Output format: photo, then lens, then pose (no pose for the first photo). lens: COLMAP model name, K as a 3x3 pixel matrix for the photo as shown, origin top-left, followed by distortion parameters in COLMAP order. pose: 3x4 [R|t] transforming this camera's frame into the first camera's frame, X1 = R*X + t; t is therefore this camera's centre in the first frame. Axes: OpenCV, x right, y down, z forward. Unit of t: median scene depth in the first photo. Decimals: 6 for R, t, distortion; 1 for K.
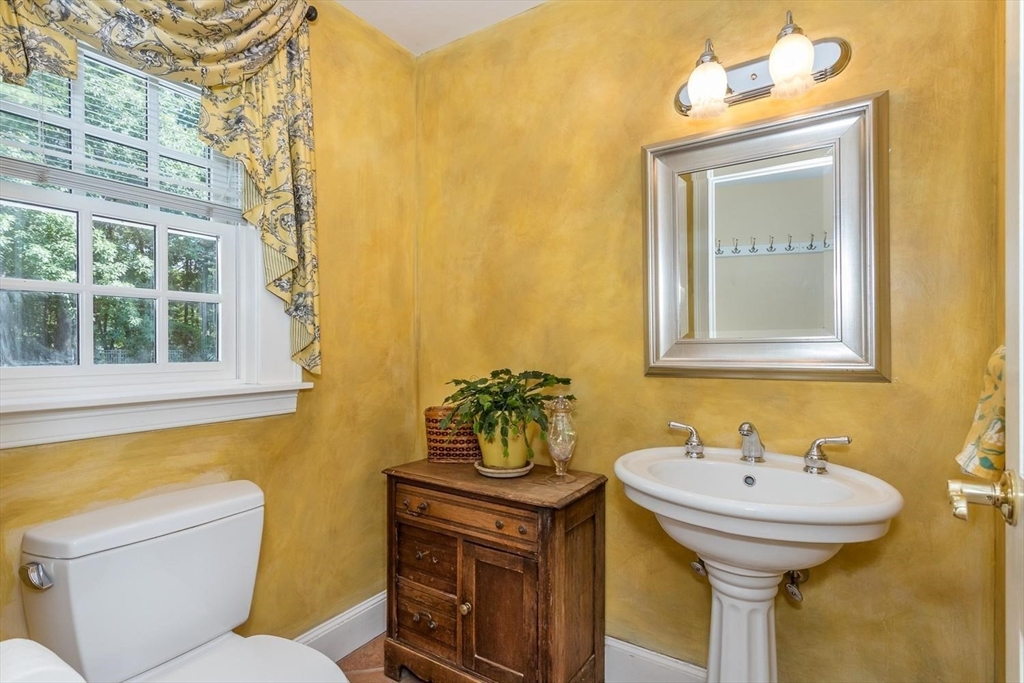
lens RADIAL K [[516.0, 0, 510.5], [0, 516.0, 342.6], [0, 0, 1]] dist [0.003338, 0.002156]
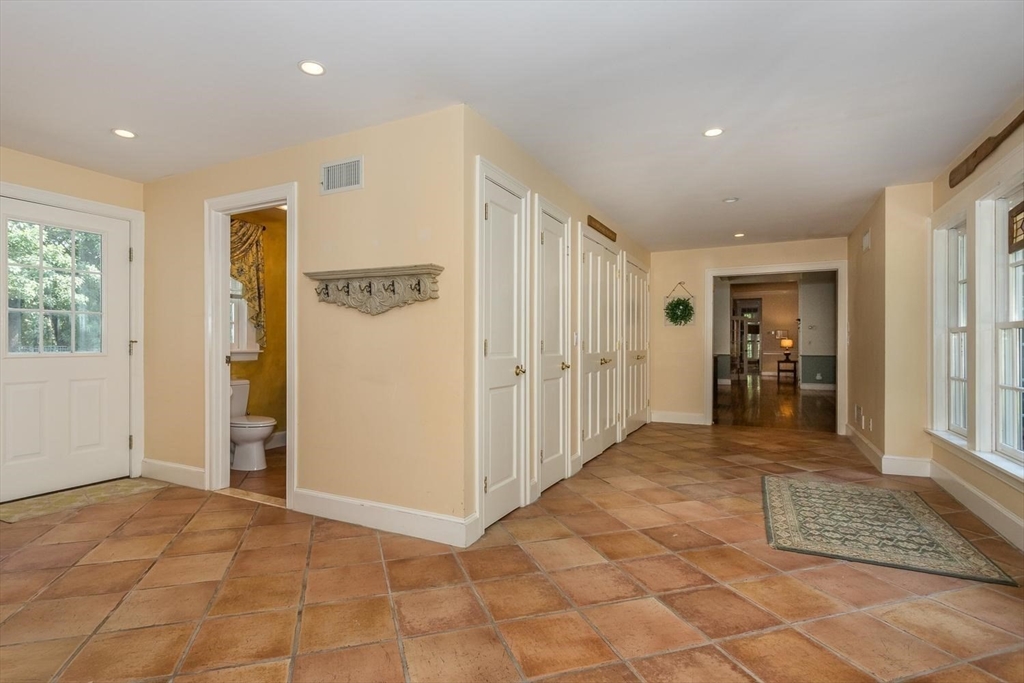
lens RADIAL K [[516.0, 0, 512.2], [0, 516.0, 341.4], [0, 0, 1]] dist [0.003338, 0.002156]
pose [[0.991390, 0.005372, 0.130831, 0.689061], [-0.004764, 0.999976, -0.004966, 0.033837], [-0.130855, 0.004300, 0.991392, -2.267320]]
